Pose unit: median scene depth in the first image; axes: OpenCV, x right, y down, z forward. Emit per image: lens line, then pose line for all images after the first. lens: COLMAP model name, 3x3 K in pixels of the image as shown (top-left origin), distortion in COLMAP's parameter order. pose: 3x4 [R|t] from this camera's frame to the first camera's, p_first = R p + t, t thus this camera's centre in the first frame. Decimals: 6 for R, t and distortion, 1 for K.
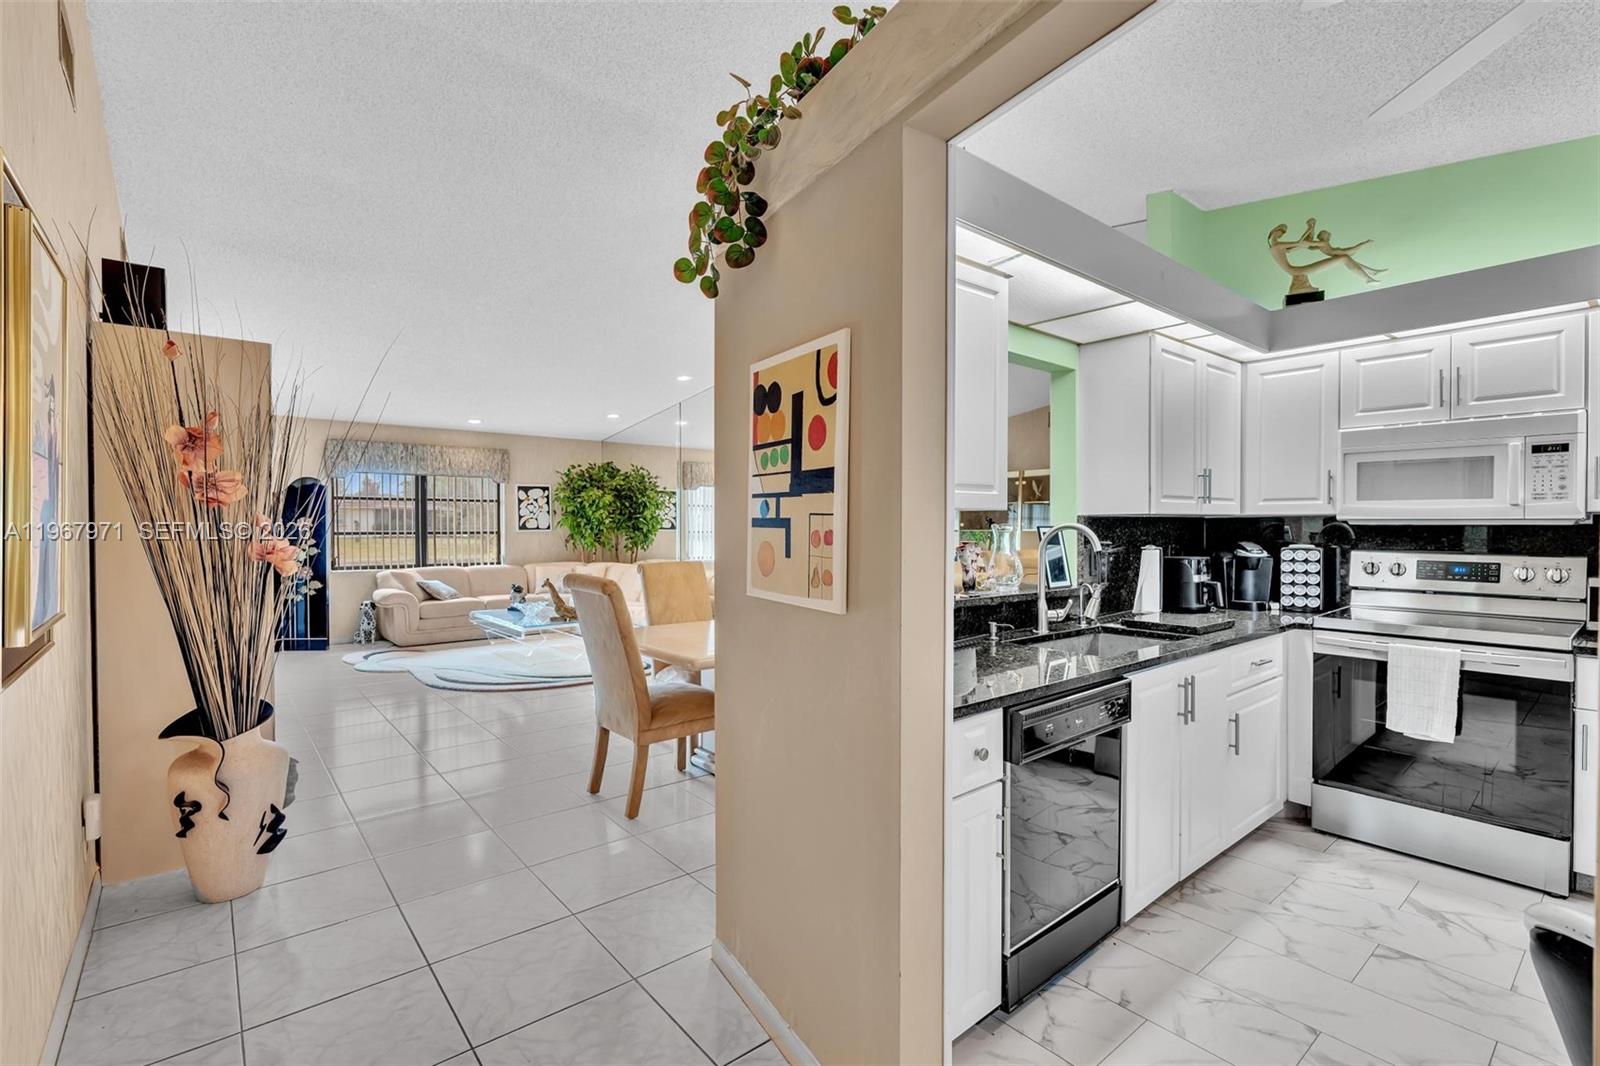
lens RADIAL K [[725.7, 0, 805.9], [0, 725.7, 535.1], [0, 0, 1]] dist [-0.000199, -0.000106]
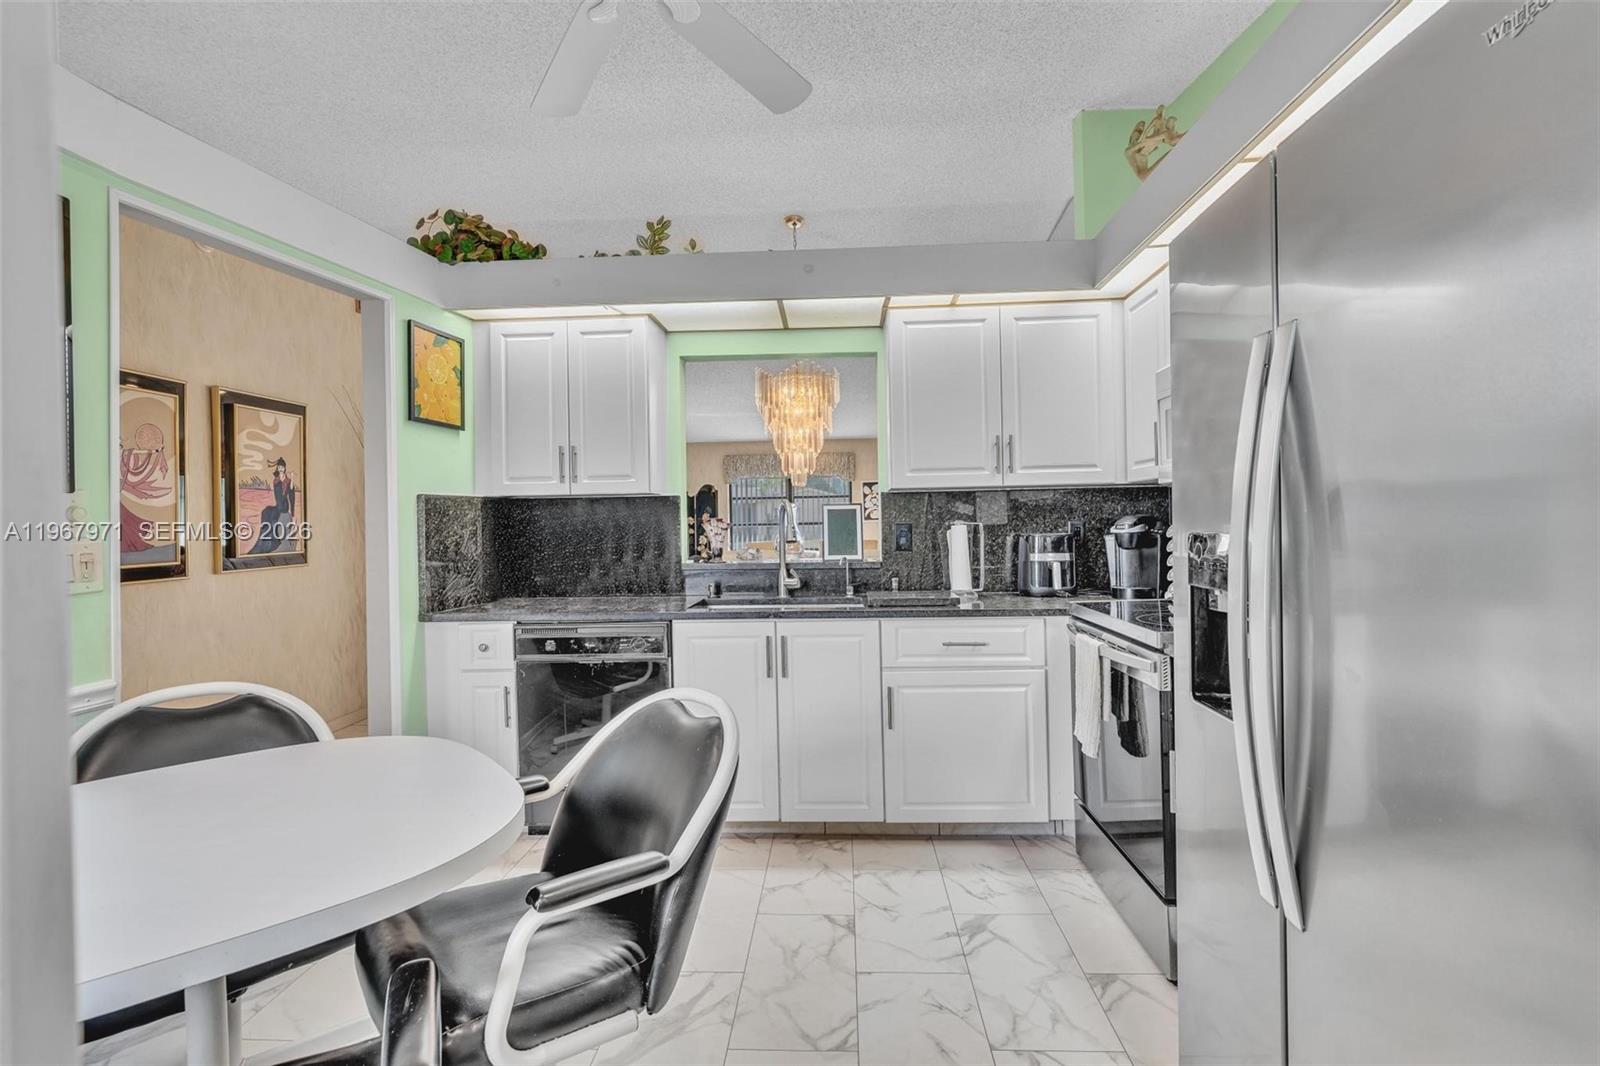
lens RADIAL K [[753.3, 0, 797.5], [0, 753.3, 535.4], [0, 0, 1]] dist [-0.001313, 0.000320]
pose [[0.726733, -0.003621, -0.686911, 1.020523], [0.010202, 0.999933, 0.005522, 0.026154], [0.686844, -0.011020, 0.726721, 0.143410]]
